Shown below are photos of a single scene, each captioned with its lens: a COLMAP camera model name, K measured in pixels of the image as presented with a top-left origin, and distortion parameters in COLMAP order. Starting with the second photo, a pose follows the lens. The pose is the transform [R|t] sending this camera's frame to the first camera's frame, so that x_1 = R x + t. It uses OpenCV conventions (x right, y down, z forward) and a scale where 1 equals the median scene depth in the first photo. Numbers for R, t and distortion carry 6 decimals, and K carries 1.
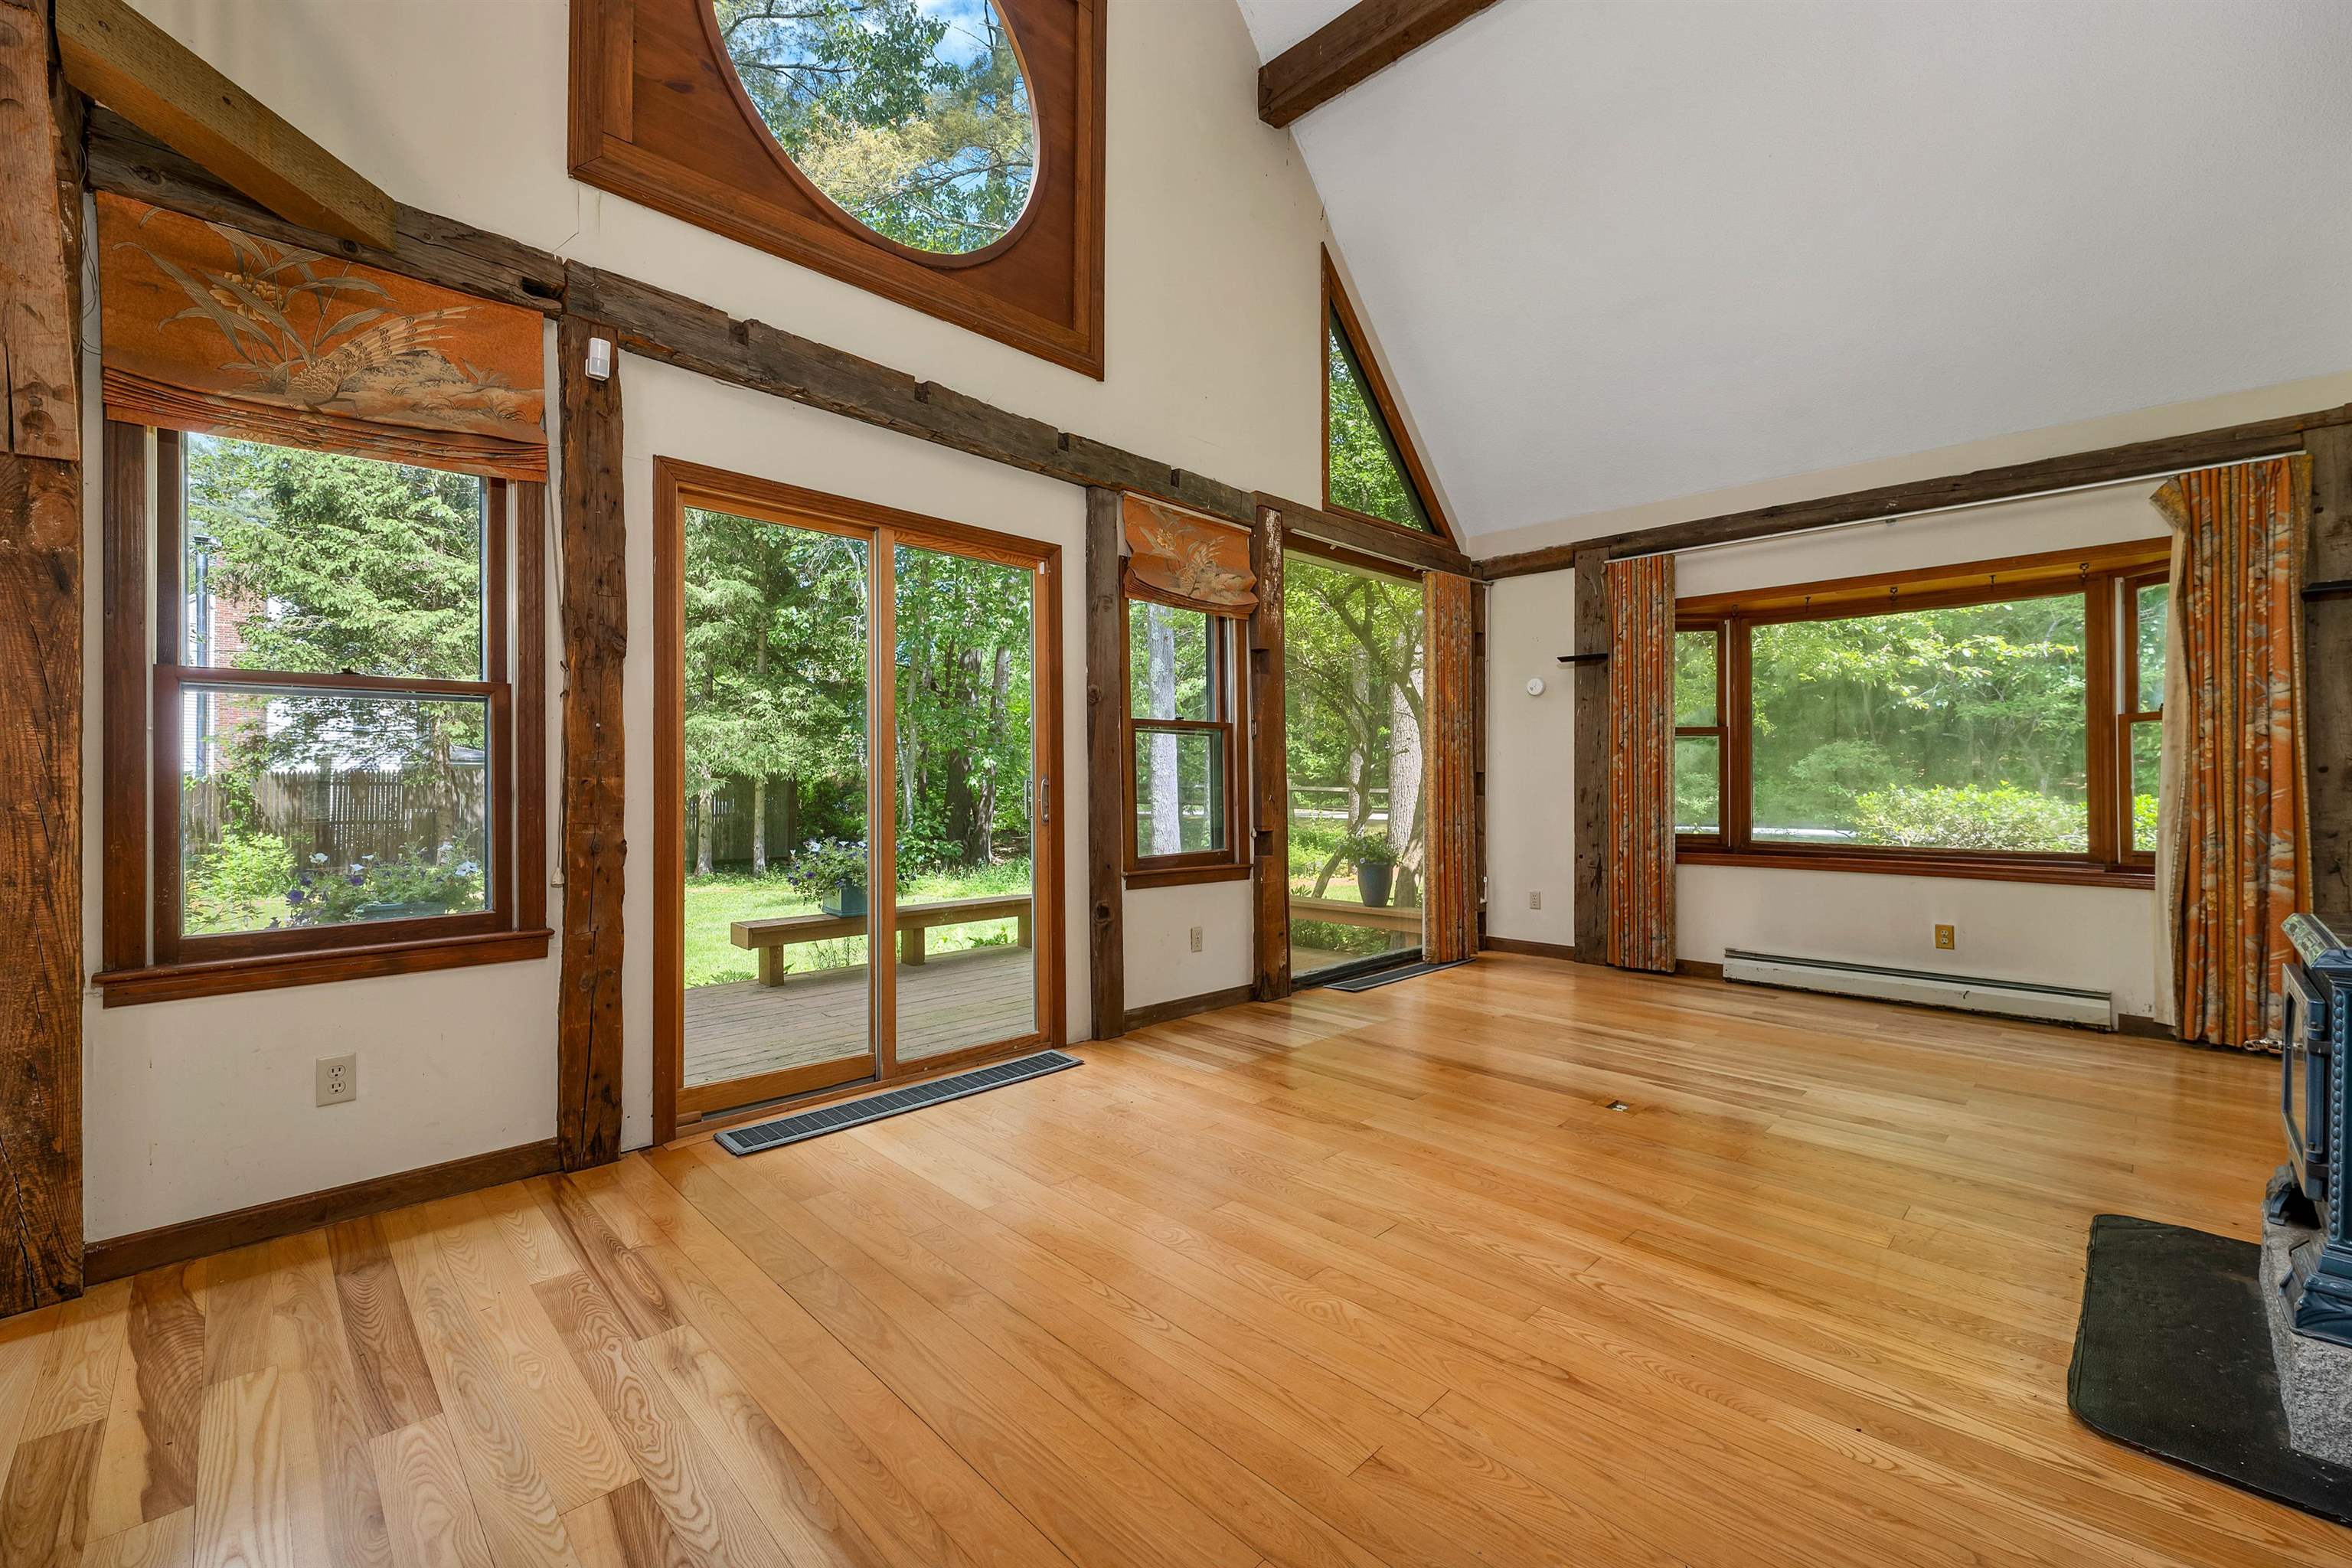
lens RADIAL K [[967.4, 0, 1185.9], [0, 967.4, 785.0], [0, 0, 1]] dist [0.000820, -0.000197]
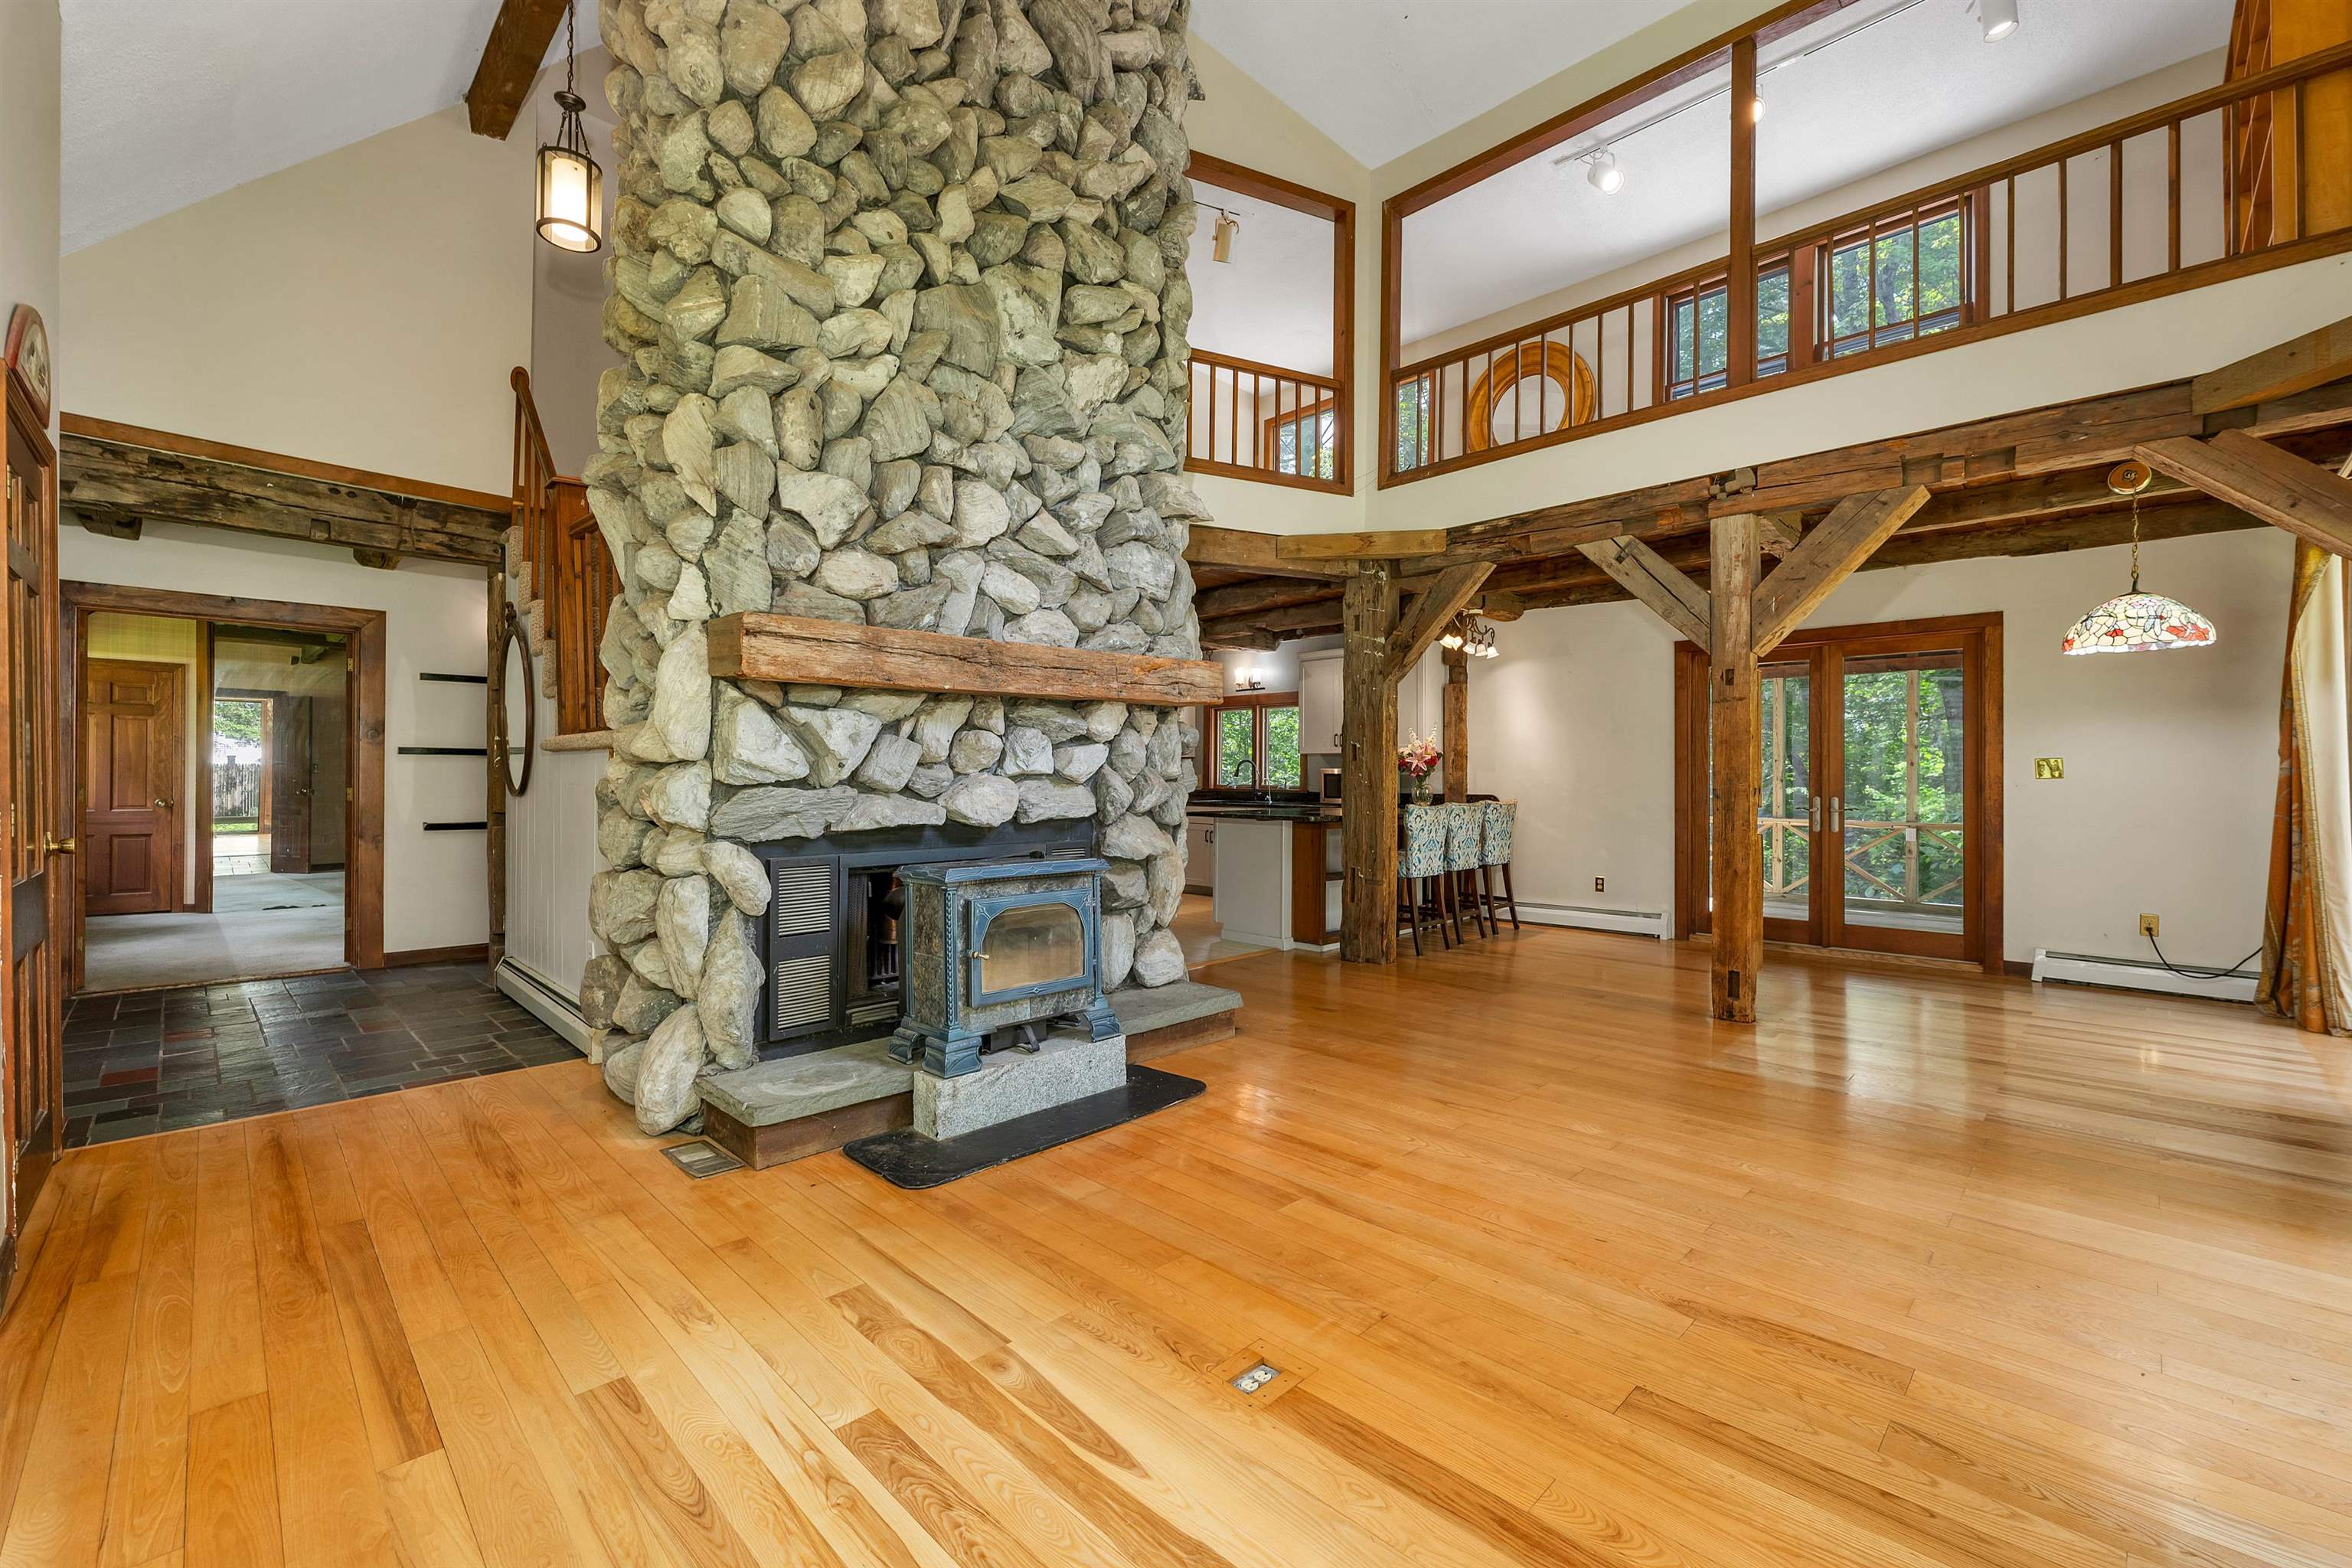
lens RADIAL K [[967.4, 0, 1165.0], [0, 967.4, 779.7], [0, 0, 1]] dist [0.000820, -0.000197]
pose [[-0.999954, -0.005966, 0.007523, 0.325413], [-0.005939, 0.999976, 0.003601, -0.006213], [-0.007544, 0.003556, -0.999965, 1.005323]]
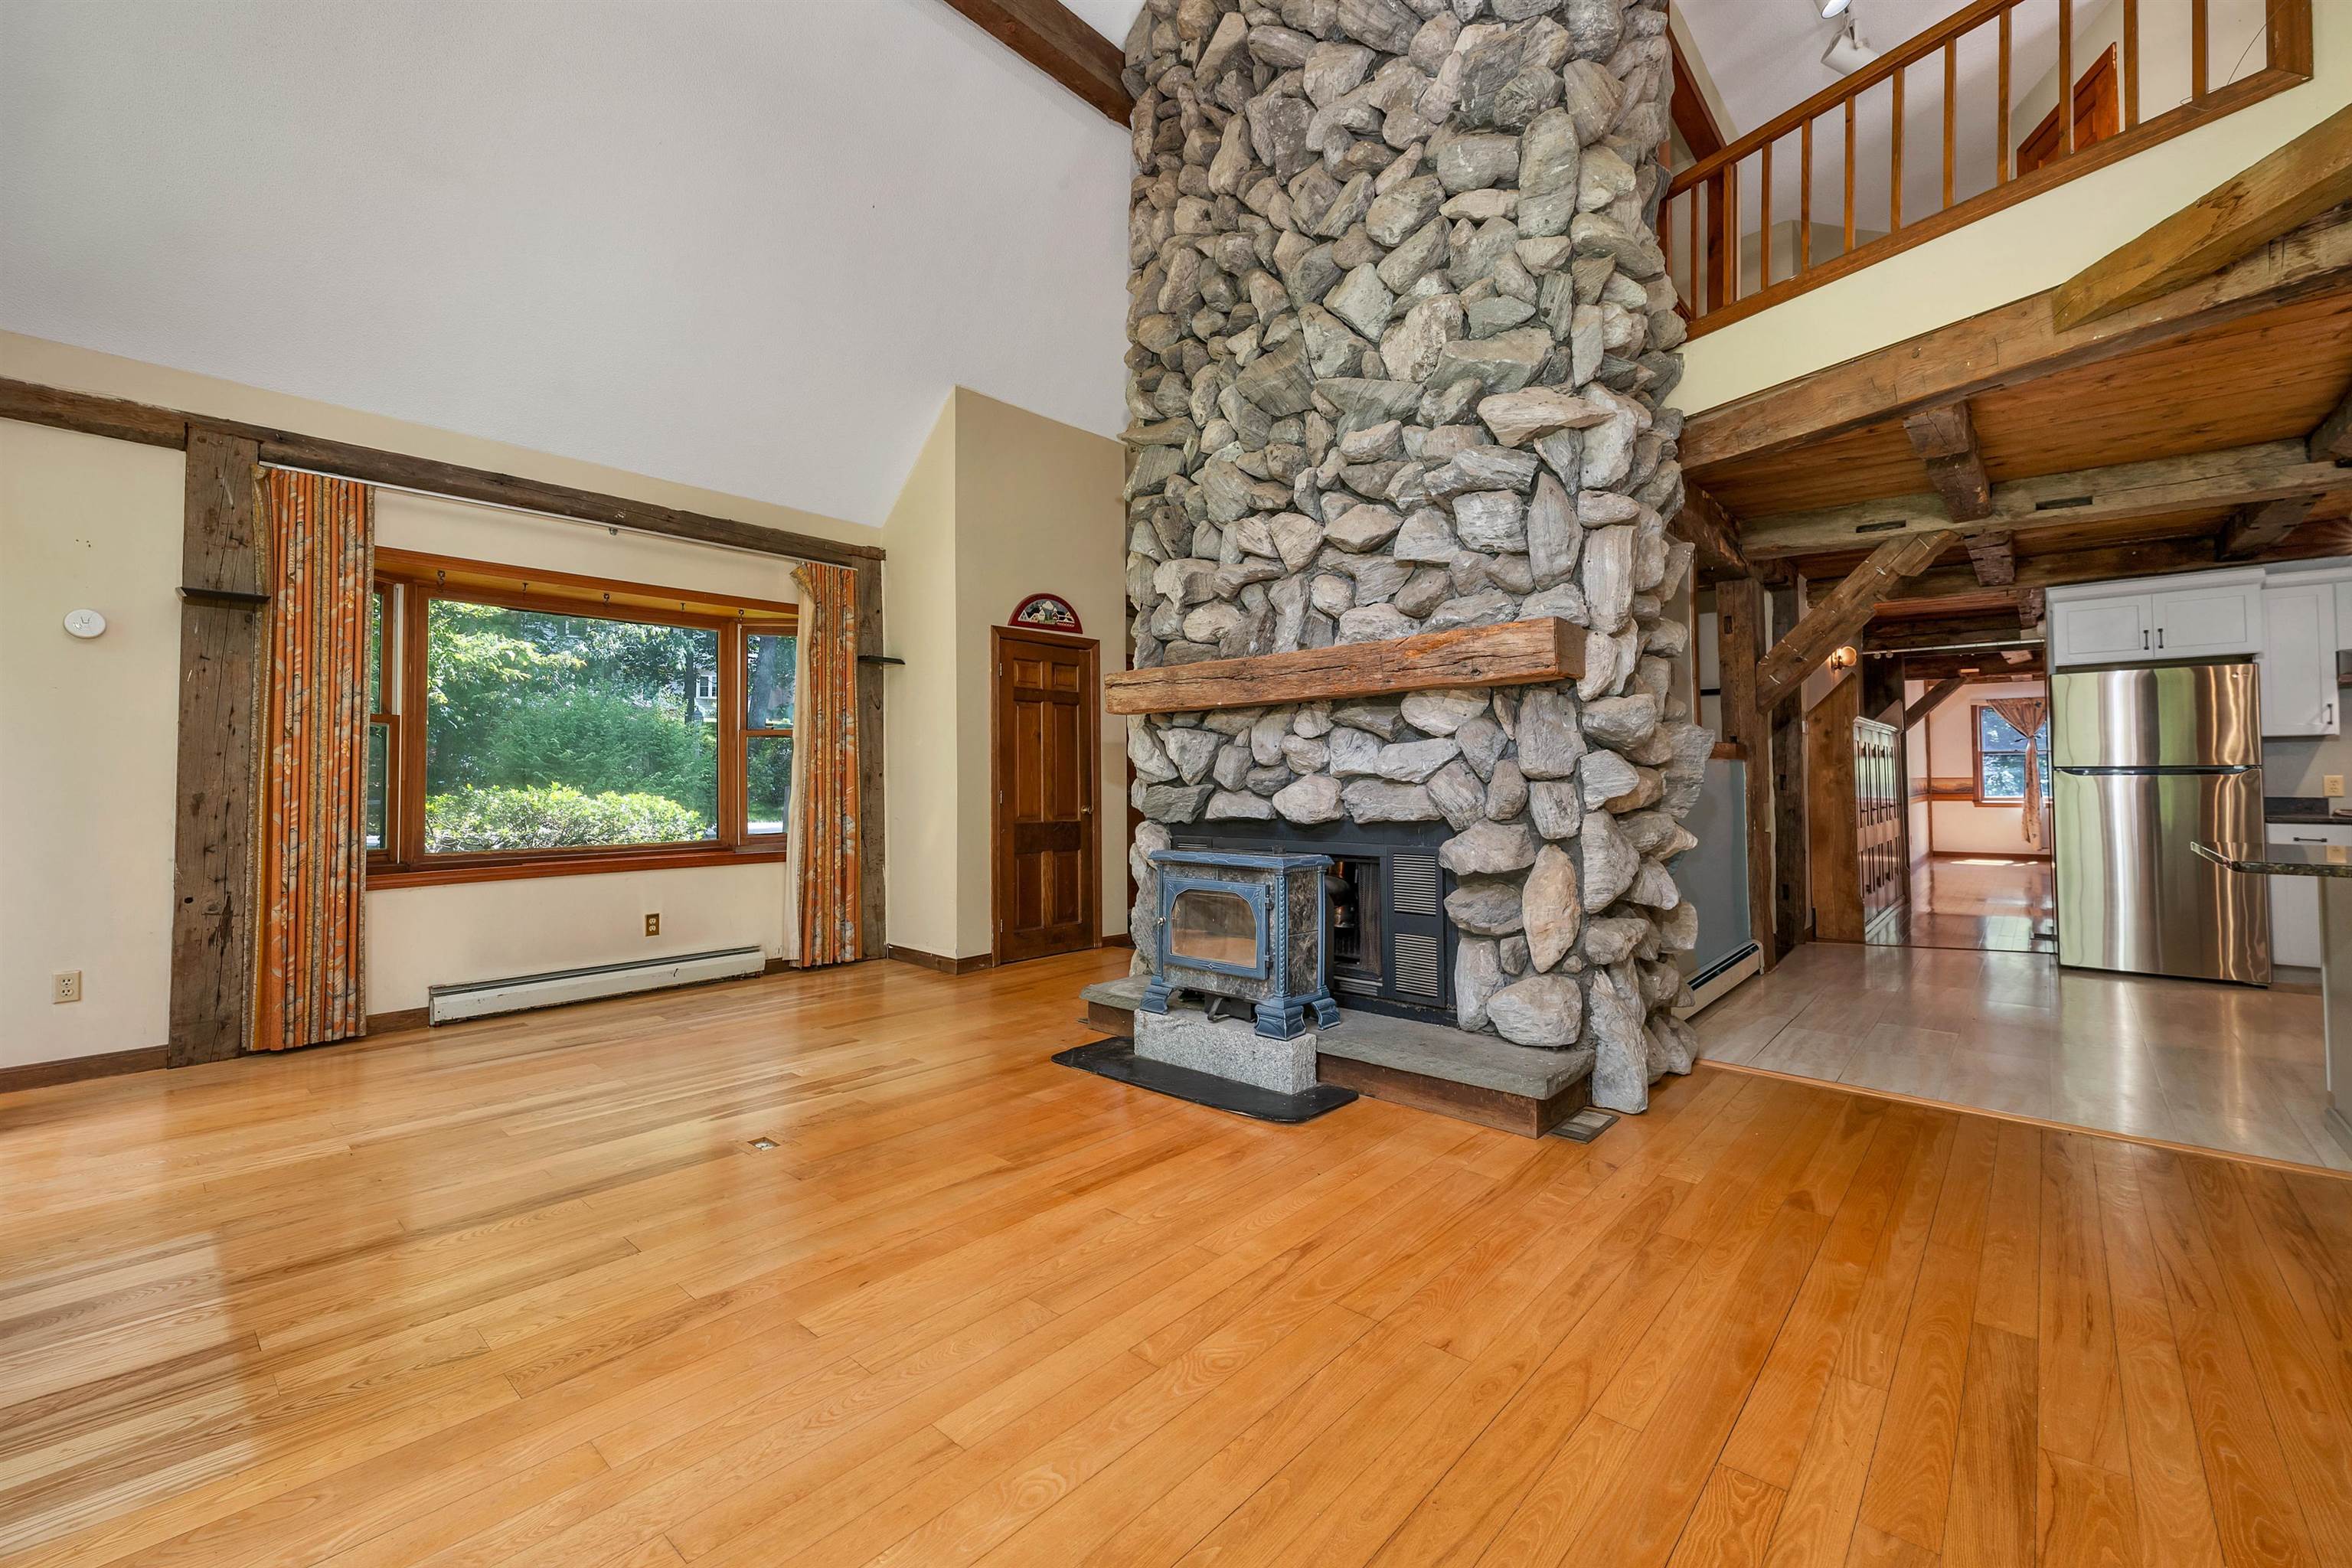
lens RADIAL K [[967.4, 0, 1175.6], [0, 967.4, 760.5], [0, 0, 1]] dist [0.000820, -0.000197]
pose [[-0.054949, 0.019040, 0.998308, -0.310319], [0.004763, 0.999812, -0.018807, -0.004435], [-0.998478, 0.003721, -0.055029, 0.430646]]
